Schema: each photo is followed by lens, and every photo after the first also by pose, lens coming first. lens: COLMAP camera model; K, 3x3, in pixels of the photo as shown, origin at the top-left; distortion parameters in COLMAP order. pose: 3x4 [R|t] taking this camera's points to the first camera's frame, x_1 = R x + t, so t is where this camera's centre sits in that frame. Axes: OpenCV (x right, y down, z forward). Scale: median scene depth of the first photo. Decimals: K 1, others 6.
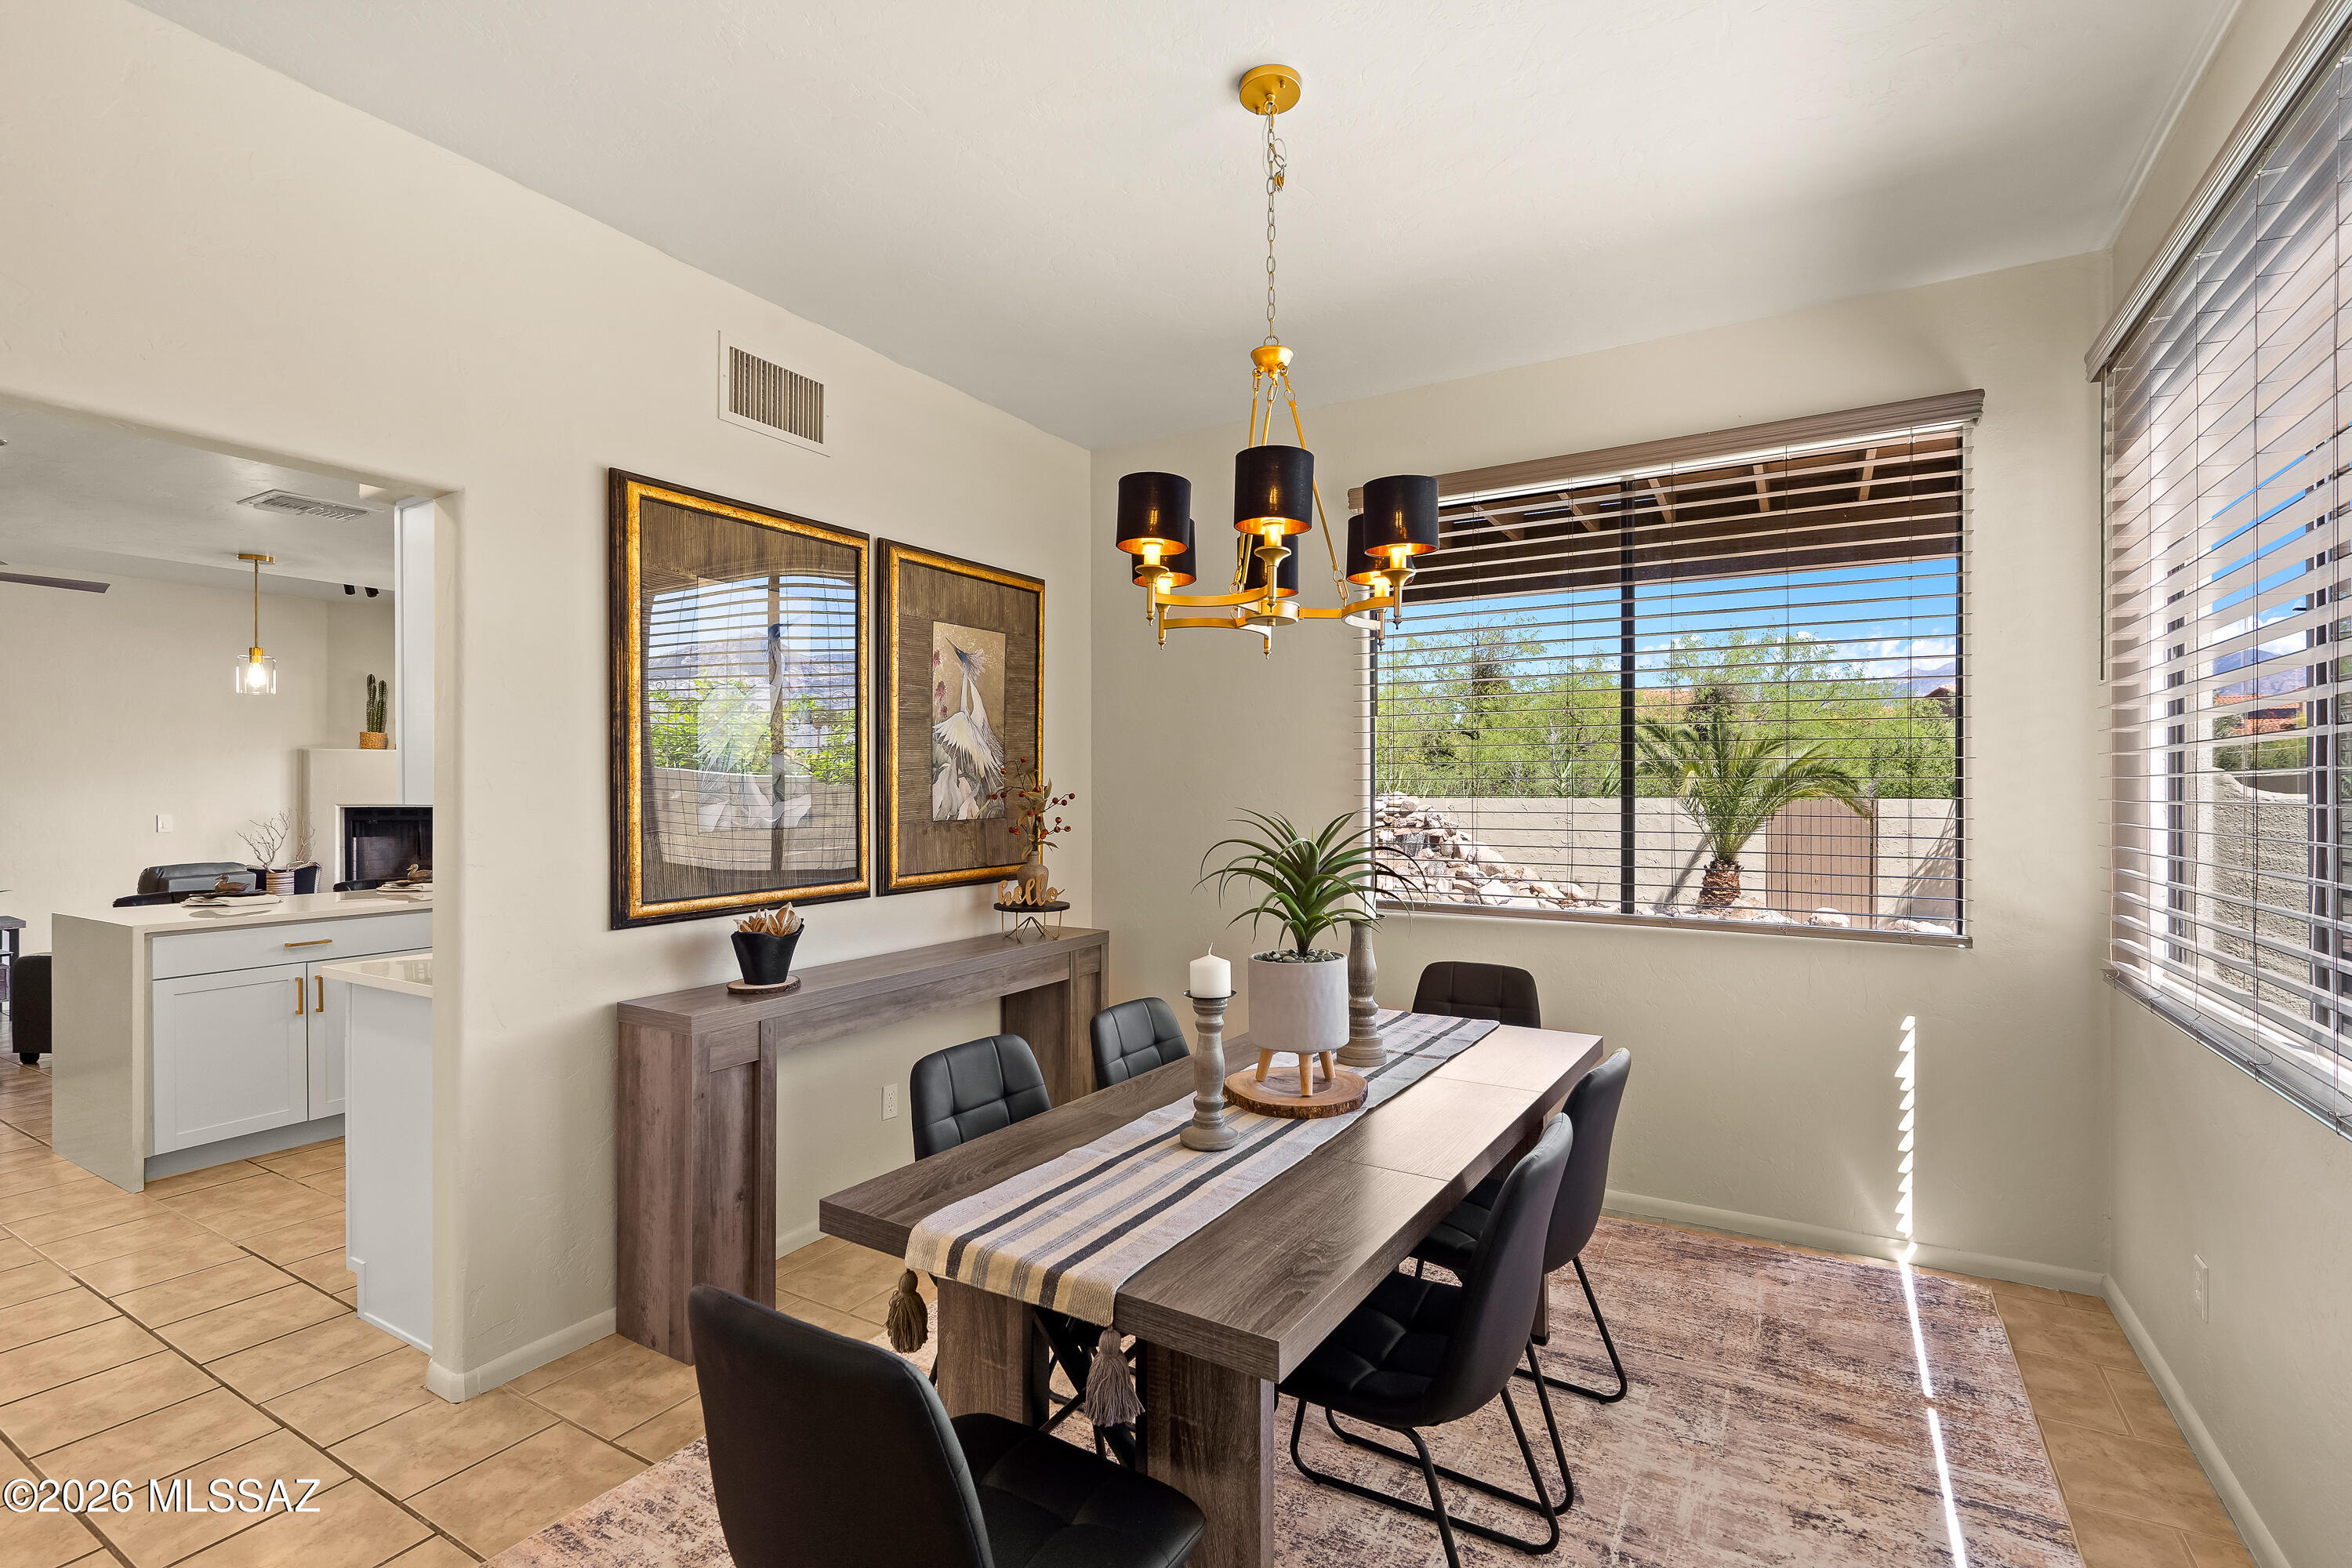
lens RADIAL K [[1090.1, 0, 1181.9], [0, 1090.1, 783.9], [0, 0, 1]] dist [0.005307, -0.000991]
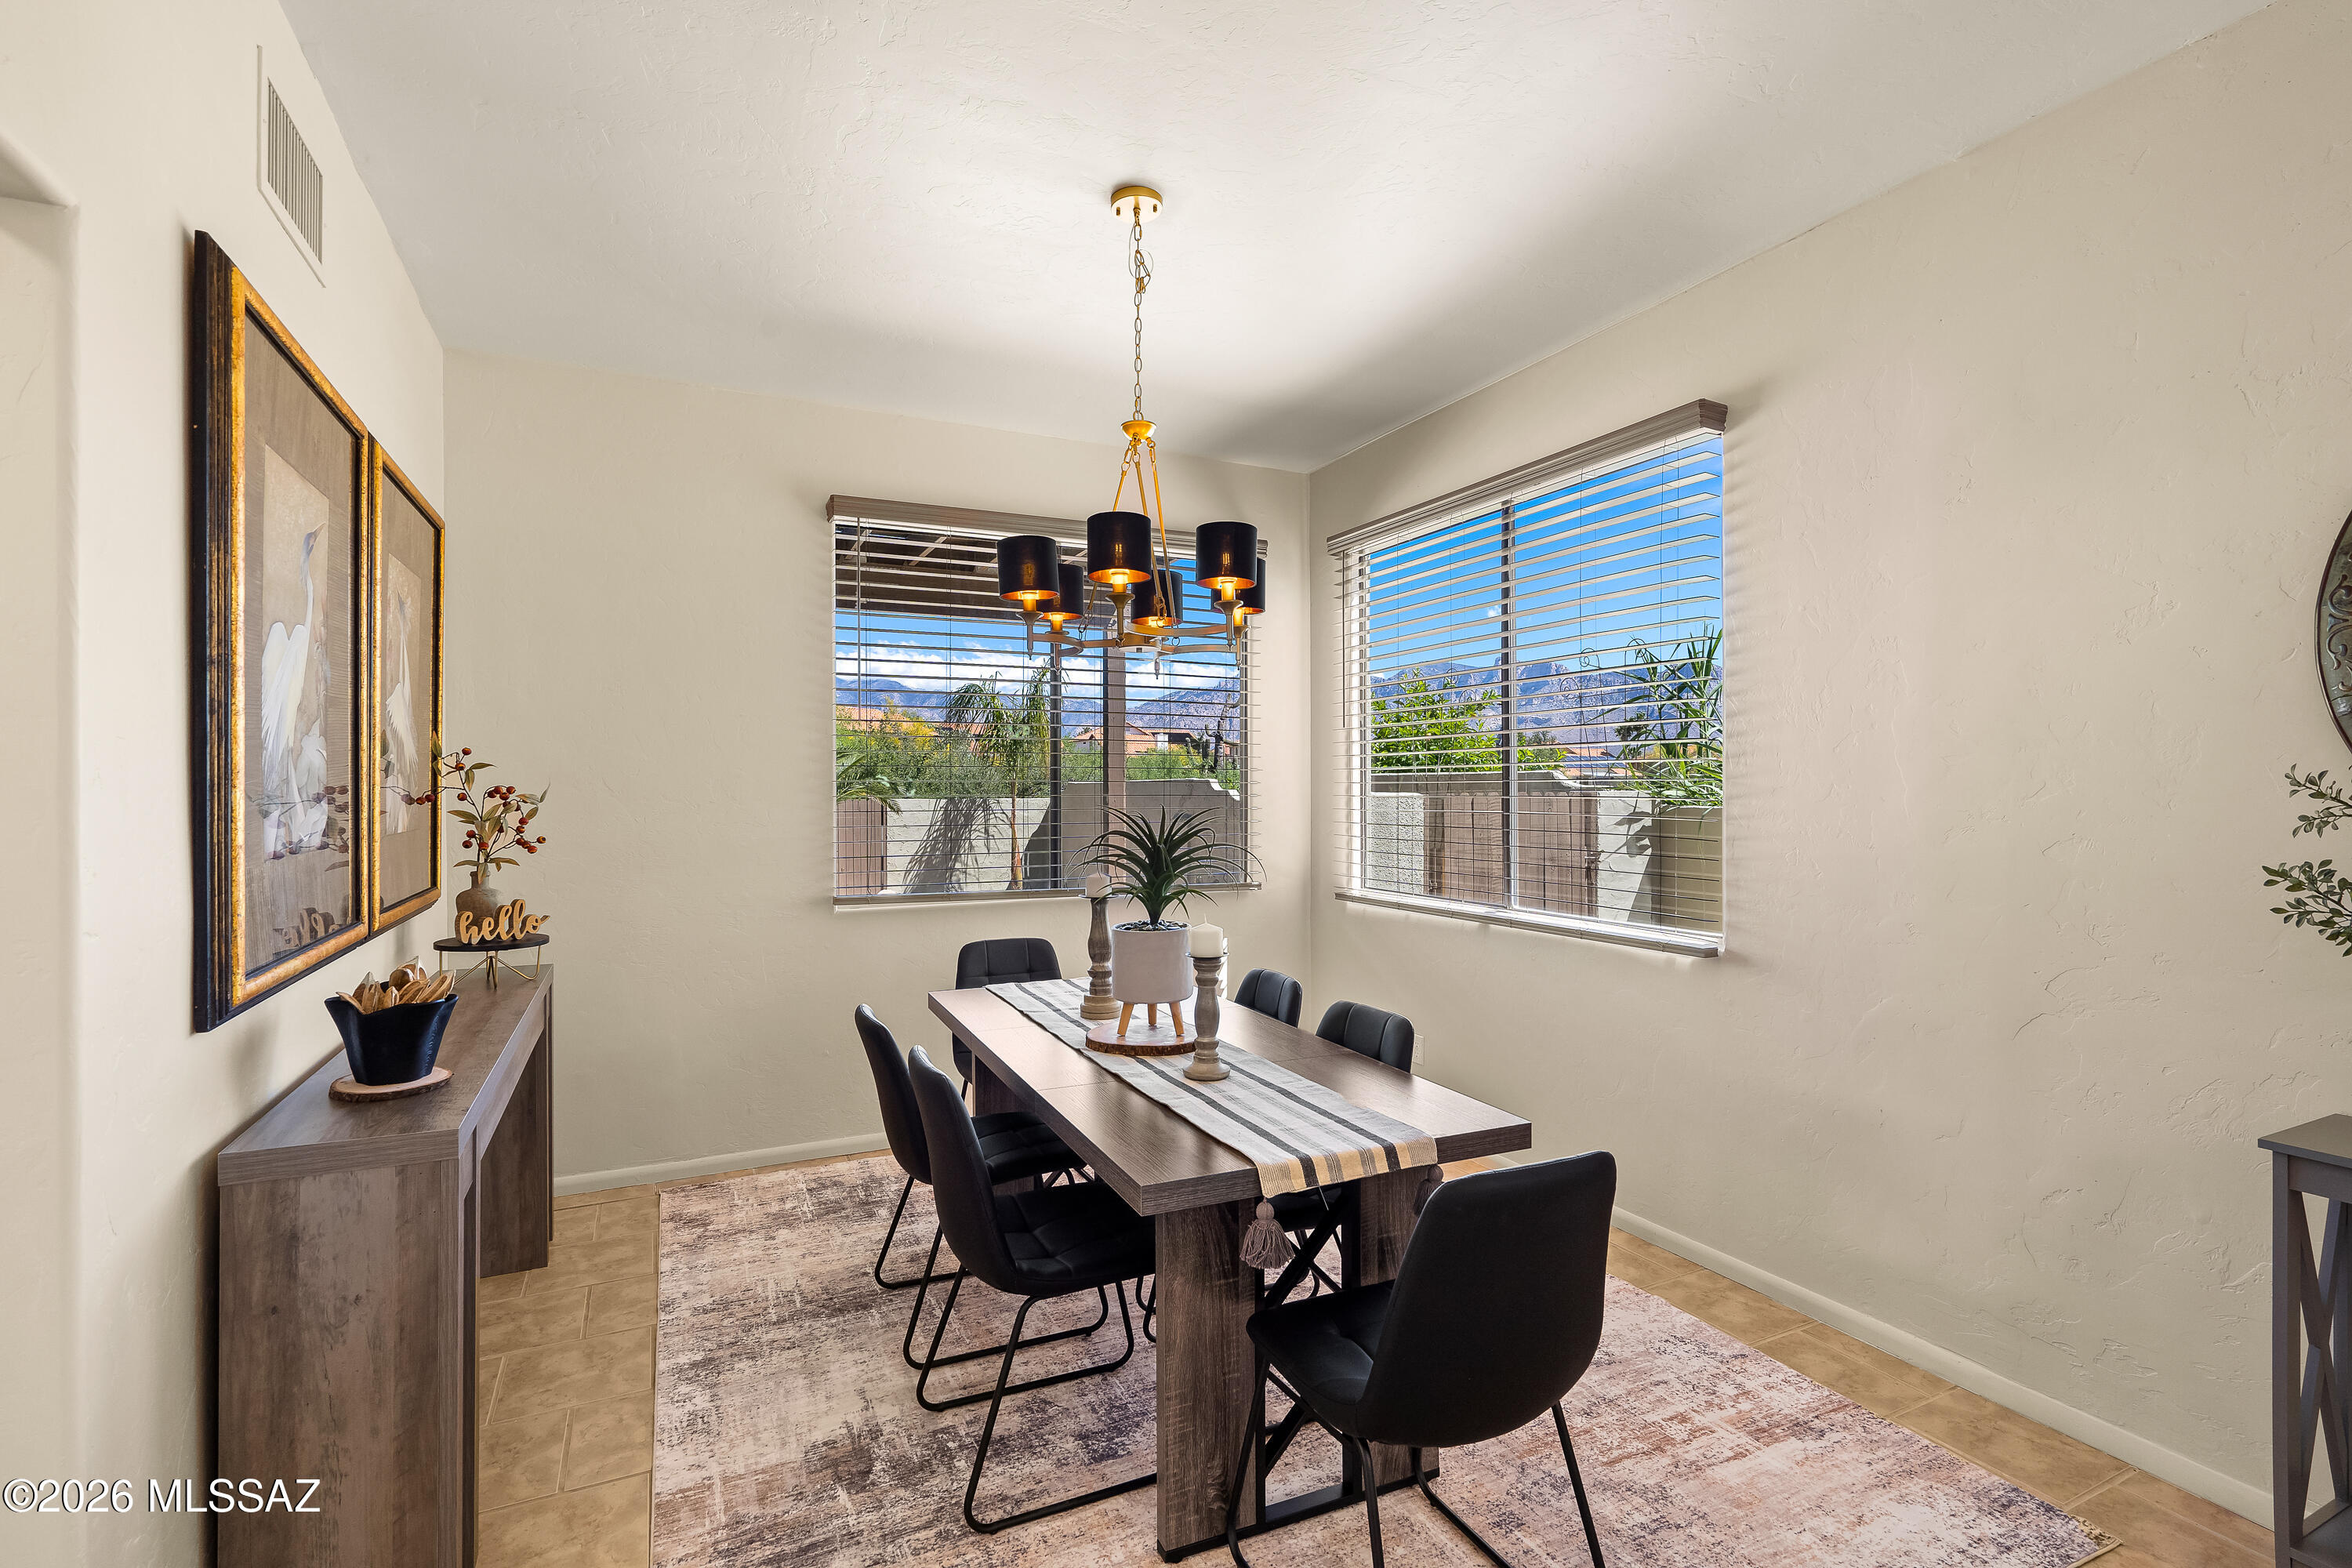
lens RADIAL K [[1090.1, 0, 1190.0], [0, 1090.1, 787.5], [0, 0, 1]] dist [0.005307, -0.000991]
pose [[0.559090, -0.002392, 0.829104, -0.935341], [0.003831, 0.999993, 0.000302, 0.007948], [-0.829098, 0.003008, 0.559095, 0.317805]]
